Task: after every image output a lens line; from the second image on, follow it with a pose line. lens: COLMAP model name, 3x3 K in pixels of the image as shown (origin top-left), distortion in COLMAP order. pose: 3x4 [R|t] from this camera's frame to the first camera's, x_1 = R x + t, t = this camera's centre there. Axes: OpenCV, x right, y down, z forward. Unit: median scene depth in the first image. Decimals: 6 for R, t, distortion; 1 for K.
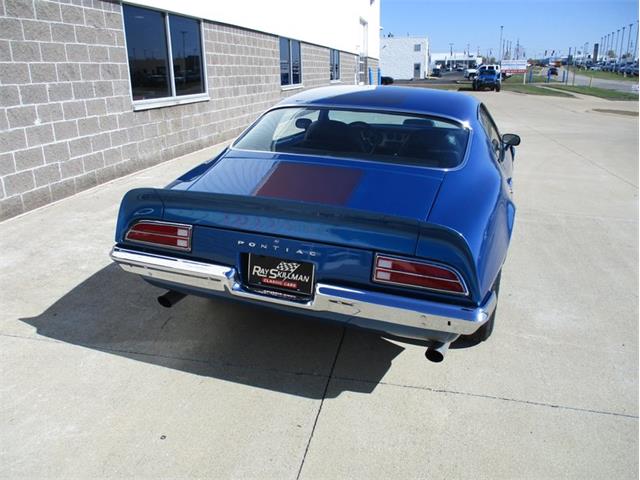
lens RADIAL K [[535.3, 0, 318.5], [0, 535.3, 238.3], [0, 0, 1]] dist [-0.034264, 0.007801]
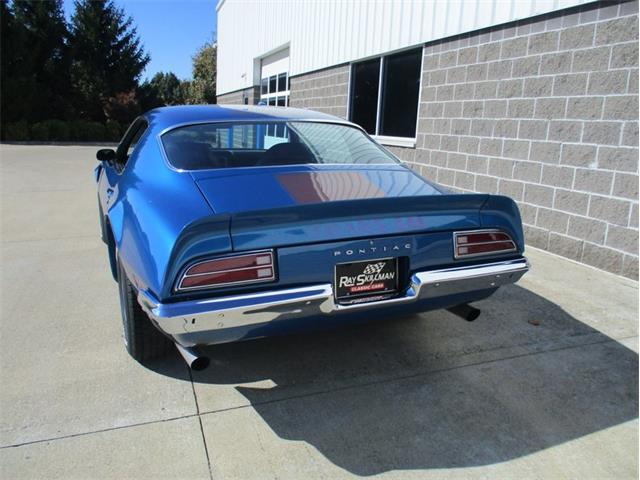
lens RADIAL K [[535.3, 0, 315.7], [0, 535.3, 241.9], [0, 0, 1]] dist [-0.034264, 0.007801]
pose [[-0.858091, 0.093903, -0.504839, 0.251735], [-0.182532, 0.863148, 0.470806, -0.383824], [0.479960, 0.496143, -0.723519, 1.299136]]
